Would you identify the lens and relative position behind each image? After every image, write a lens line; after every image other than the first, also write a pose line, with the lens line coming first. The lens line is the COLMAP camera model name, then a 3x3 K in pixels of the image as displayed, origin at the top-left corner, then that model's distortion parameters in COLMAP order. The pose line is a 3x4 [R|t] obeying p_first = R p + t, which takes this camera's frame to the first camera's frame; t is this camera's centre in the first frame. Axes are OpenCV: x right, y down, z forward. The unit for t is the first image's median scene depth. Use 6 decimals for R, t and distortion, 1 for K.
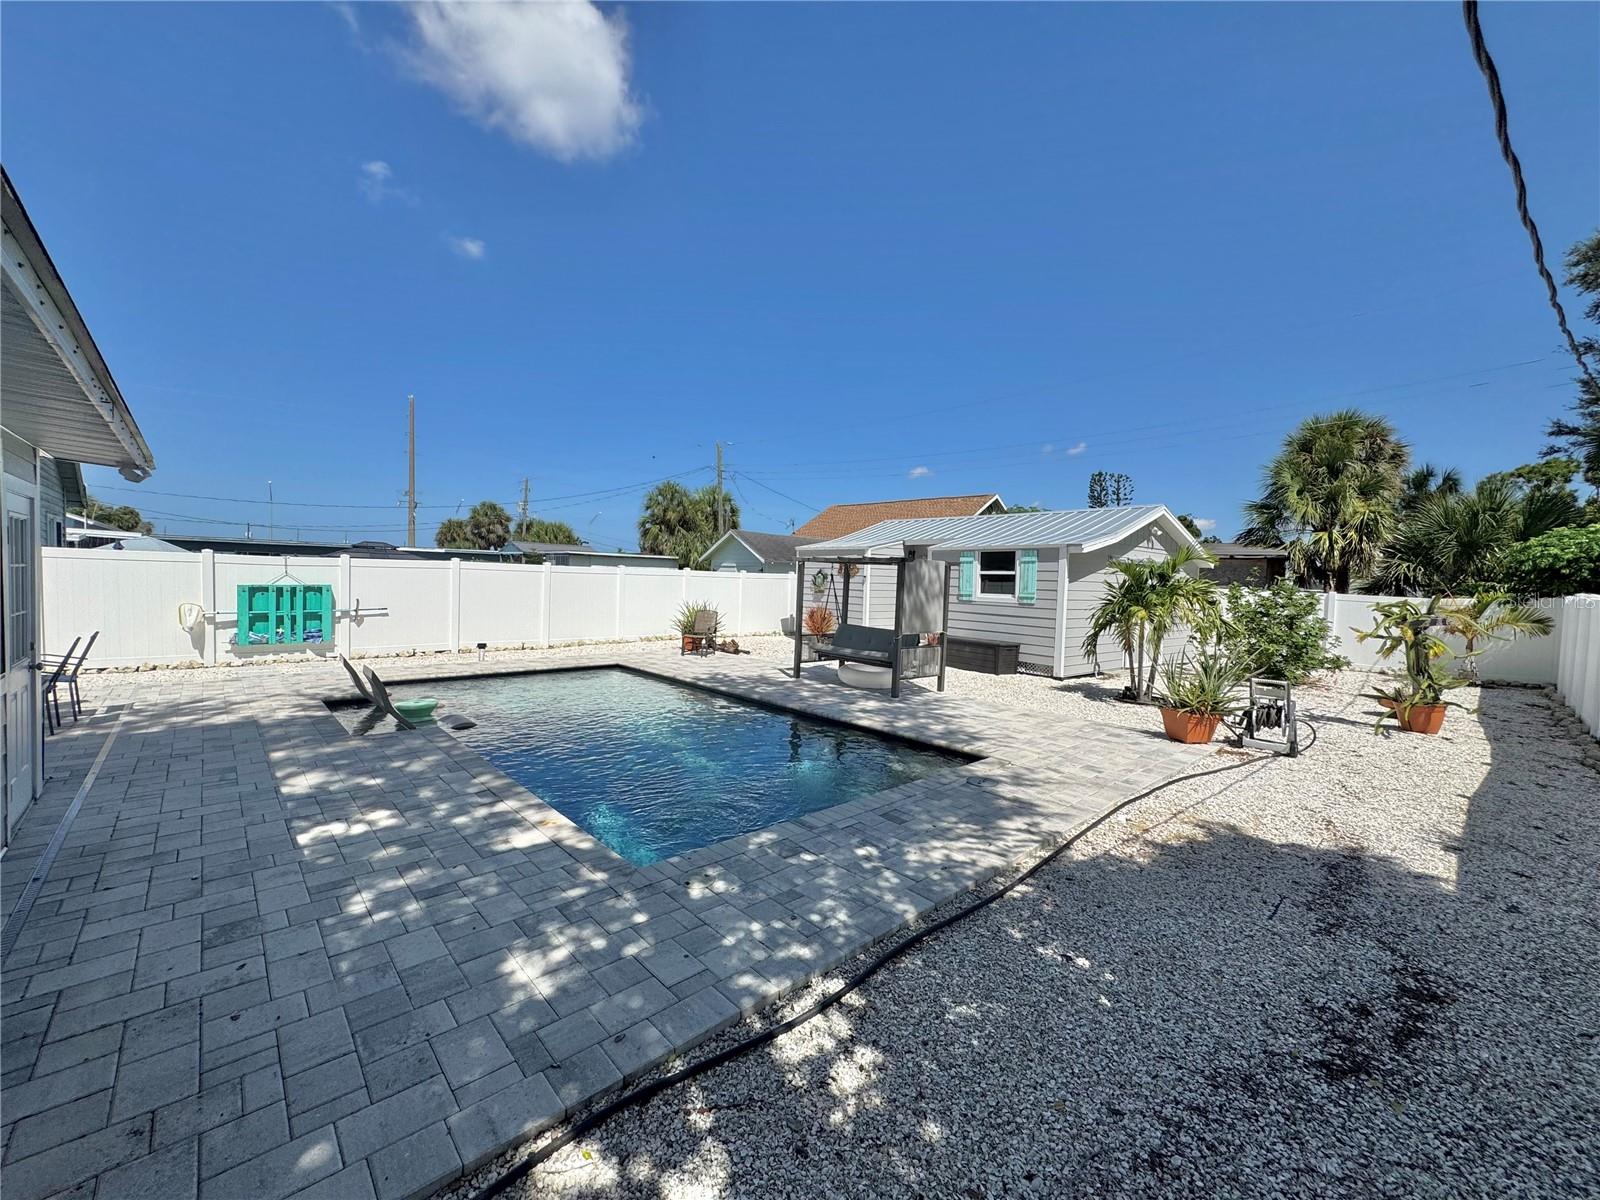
lens RADIAL K [[634.0, 0, 800.0], [0, 634.0, 600.0], [0, 0, 1]] dist [-0.000178, -0.000277]
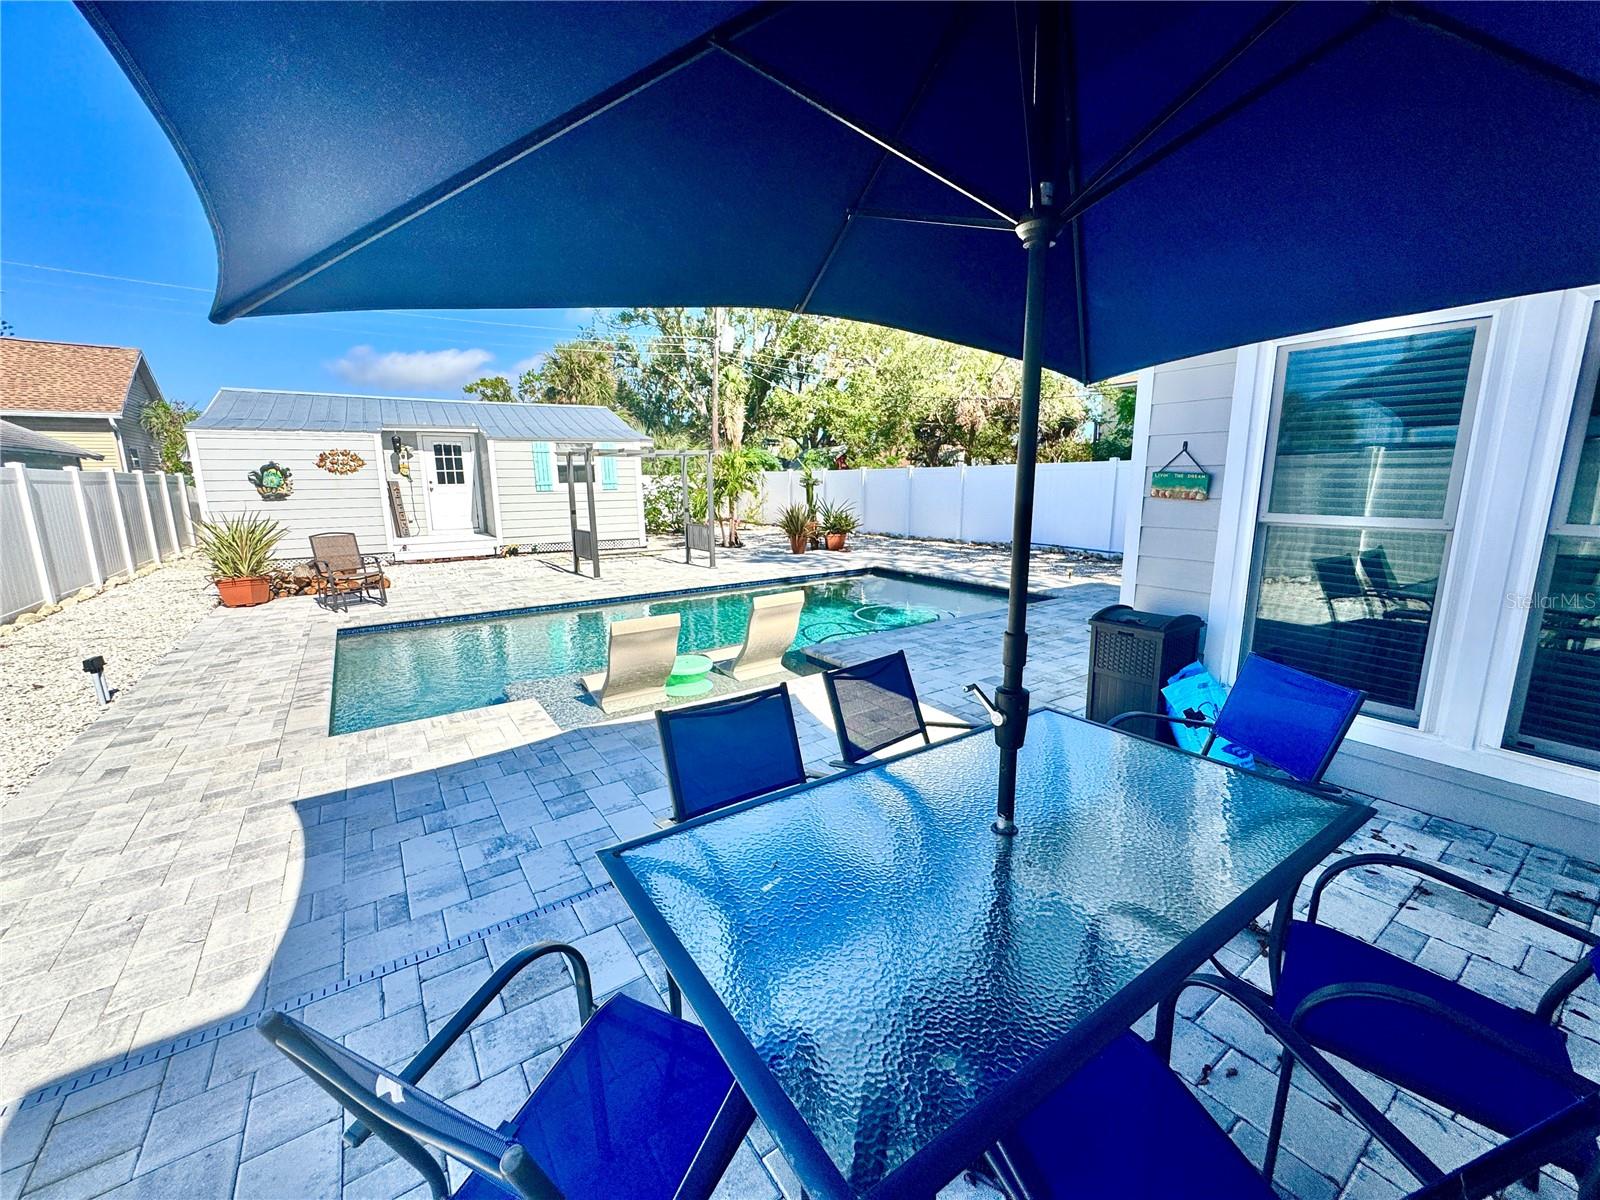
lens RADIAL K [[647.8, 0, 808.3], [0, 647.8, 602.6], [0, 0, 1]] dist [-0.003566, 0.000086]
pose [[0.133668, -0.221227, 0.966019, -1.257201], [0.053024, 0.974966, 0.215939, -0.047139], [-0.989607, 0.022358, 0.142052, 0.810240]]
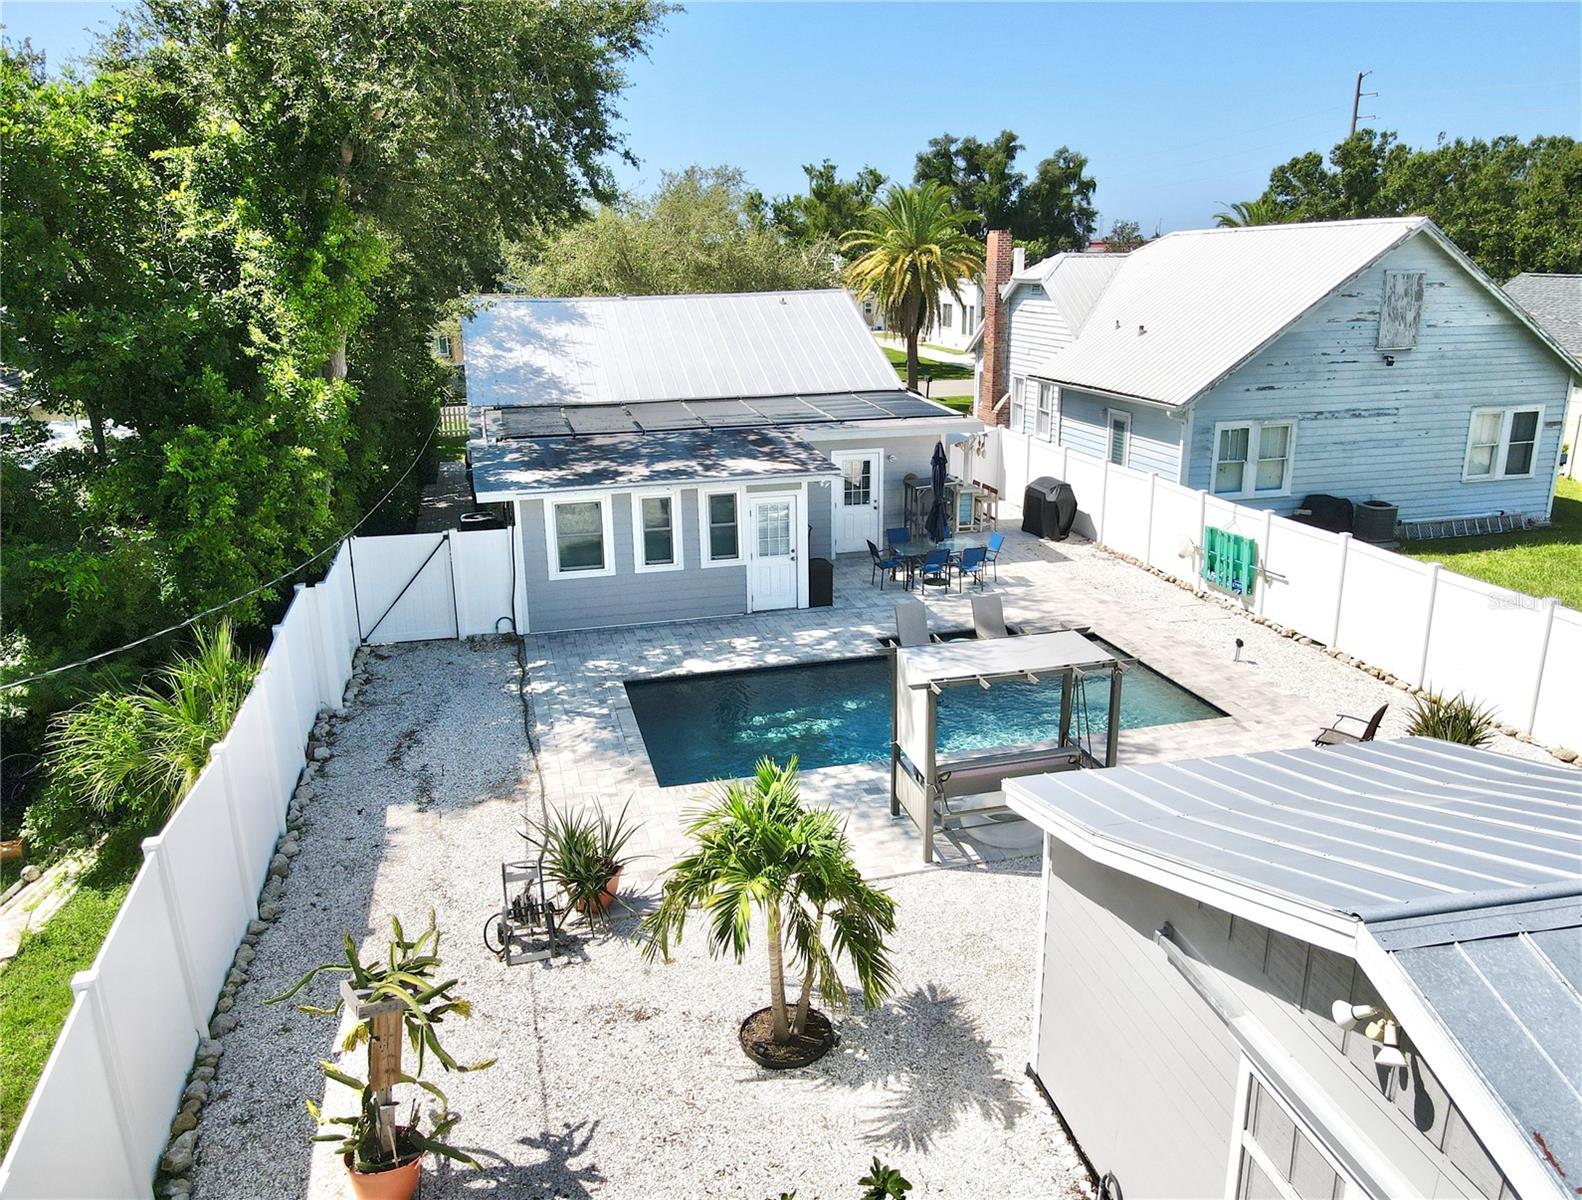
lens RADIAL K [[1165.8, 0, 791.0], [0, 1165.8, 600.0], [0, 0, 1]] dist [0.008042, 0.000500]
pose [[-0.467450, 0.226632, -0.854476, 1.696555], [-0.039492, 0.960261, 0.276294, -0.603590], [0.883137, 0.162899, -0.439924, 1.809487]]
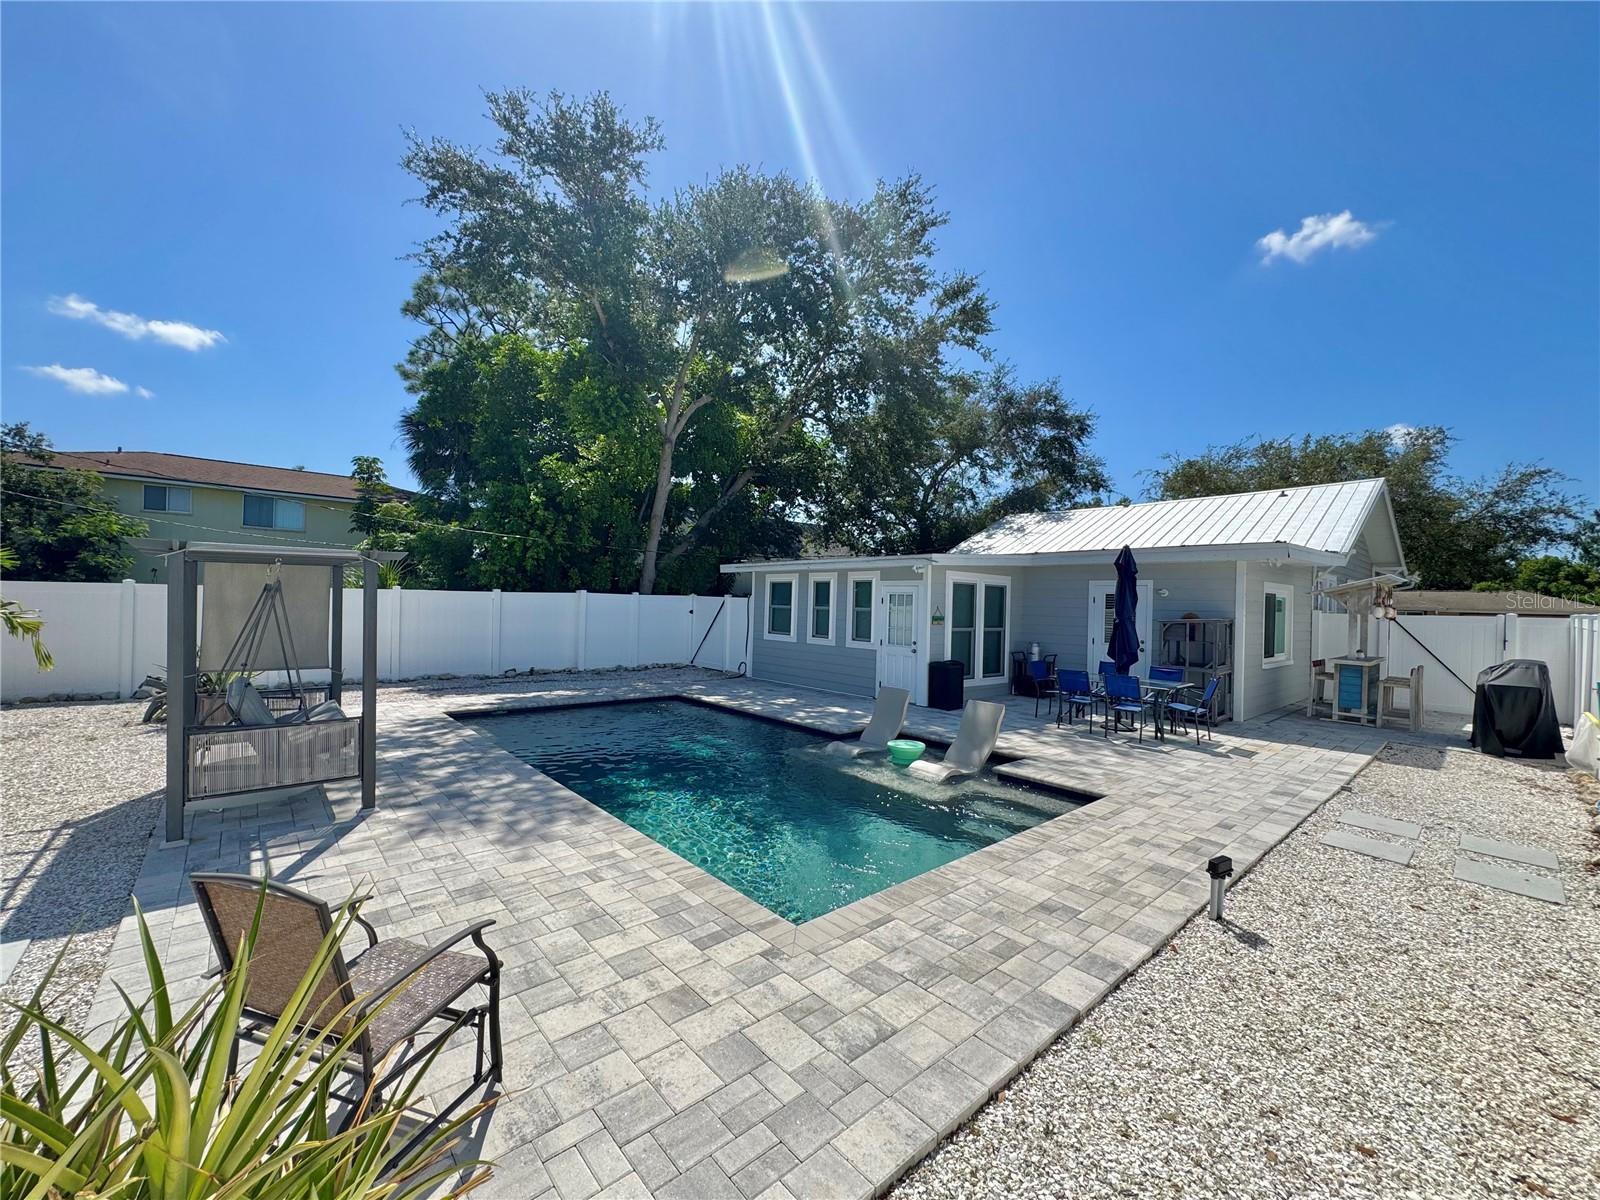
lens RADIAL K [[634.0, 0, 800.0], [0, 634.0, 600.0], [0, 0, 1]] dist [-0.000178, -0.000277]
pose [[-0.998019, -0.057828, 0.024784, -0.445212], [-0.056875, 0.997674, 0.037563, -0.095545], [-0.026898, 0.036079, -0.998987, 2.064765]]
